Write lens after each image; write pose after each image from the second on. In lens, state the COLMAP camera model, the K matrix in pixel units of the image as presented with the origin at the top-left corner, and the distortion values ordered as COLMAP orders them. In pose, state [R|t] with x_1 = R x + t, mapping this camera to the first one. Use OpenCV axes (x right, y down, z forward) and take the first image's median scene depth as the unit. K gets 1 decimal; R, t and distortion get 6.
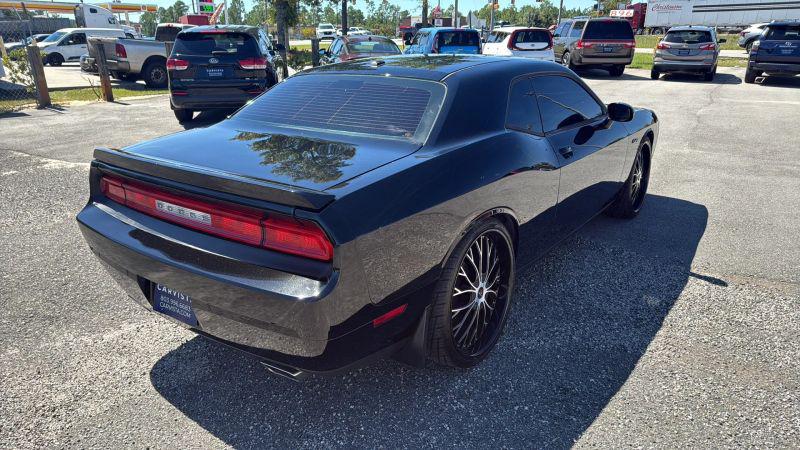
lens RADIAL K [[536.2, 0, 403.3], [0, 536.2, 233.3], [0, 0, 1]] dist [0.034858, -0.037648]
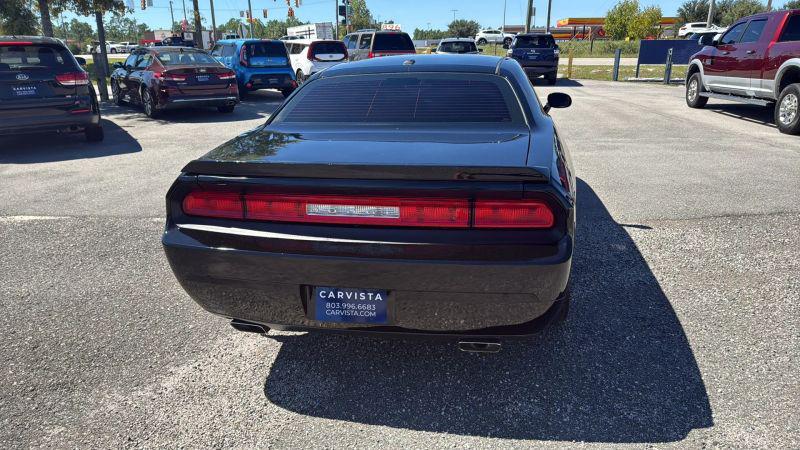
lens RADIAL K [[536.2, 0, 396.7], [0, 536.2, 221.8], [0, 0, 1]] dist [0.034858, -0.037648]
pose [[0.910885, -0.137234, 0.389172, -0.143009], [0.153574, 0.988076, -0.011025, 0.000700], [-0.383018, 0.069810, 0.921099, 0.015992]]
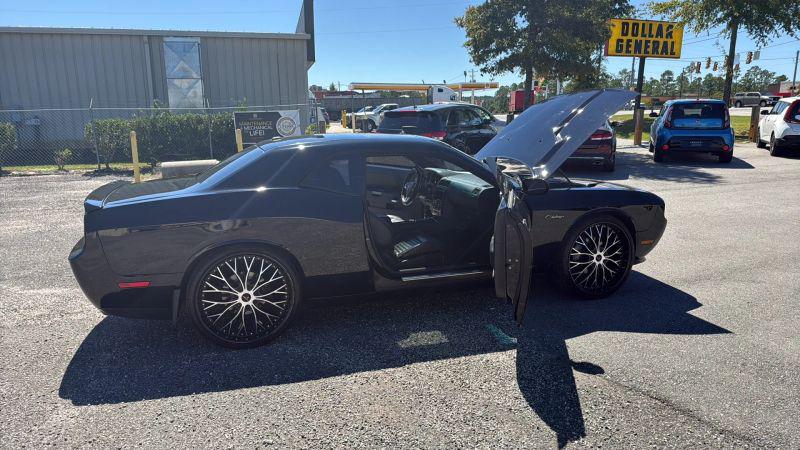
lens RADIAL K [[536.2, 0, 403.4], [0, 536.2, 230.8], [0, 0, 1]] dist [0.034858, -0.037648]
pose [[0.824099, 0.115743, -0.554495, 0.291794], [-0.183989, 0.980519, -0.068778, -0.009286], [0.535732, 0.158701, 0.829340, 0.005753]]
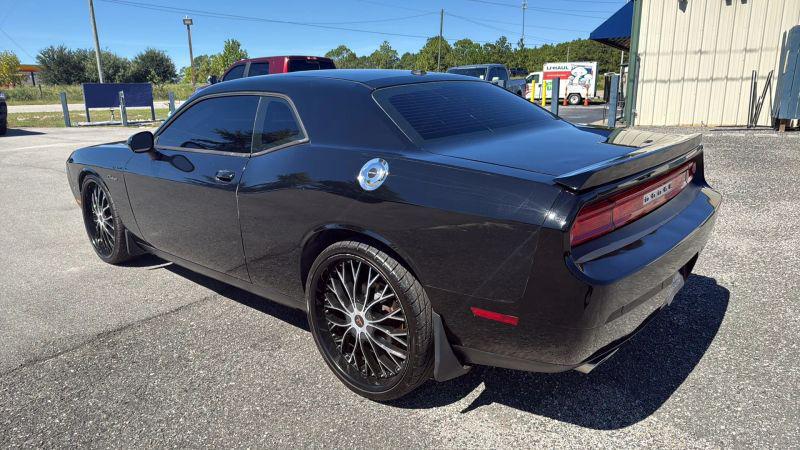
lens RADIAL K [[536.2, 0, 391.6], [0, 536.2, 225.3], [0, 0, 1]] dist [0.034858, -0.037648]
pose [[0.097986, -0.252021, 0.962748, -0.295336], [0.362877, 0.909847, 0.201241, -0.075707], [-0.926671, 0.329641, 0.180605, 0.261576]]
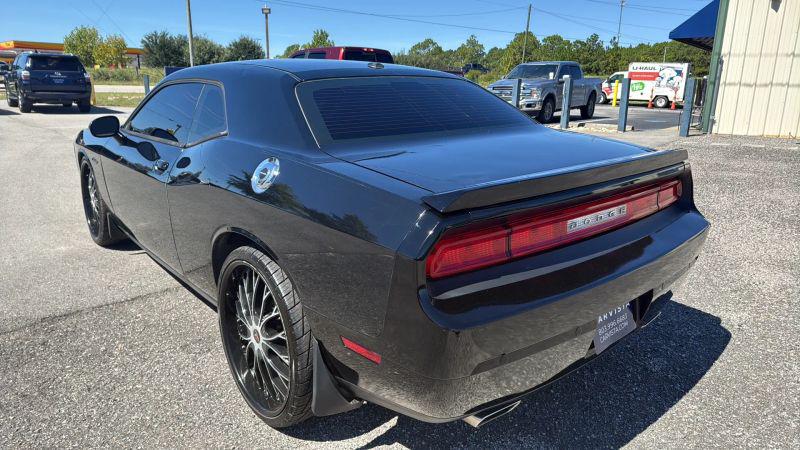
lens RADIAL K [[536.2, 0, 401.6], [0, 536.2, 217.4], [0, 0, 1]] dist [0.034858, -0.037648]
pose [[0.232779, -0.238150, 0.942920, -0.260373], [0.320378, 0.934213, 0.156859, -0.055703], [-0.918244, 0.265577, 0.293763, 0.207216]]
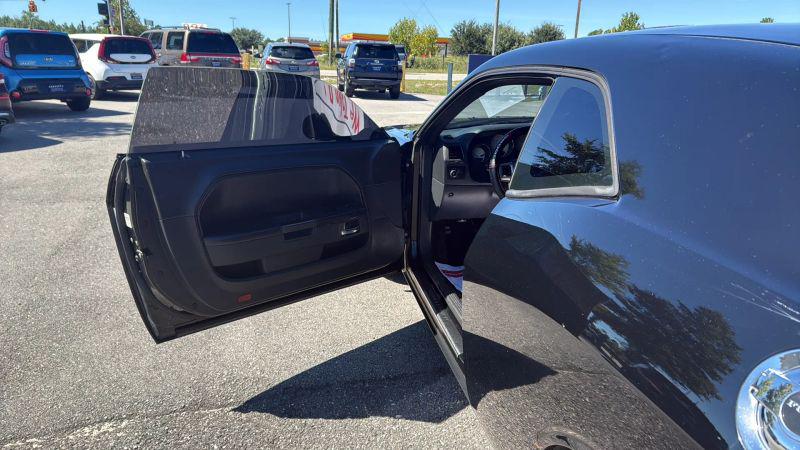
lens RADIAL K [[533.5, 0, 406.8], [0, 533.5, 230.5], [0, 0, 1]] dist [0.046005, -0.047972]
pose [[0.675619, -0.207330, 0.707498, -0.155873], [0.233550, 0.970407, 0.061348, -0.083745], [-0.699281, 0.123788, 0.704048, 0.286205]]
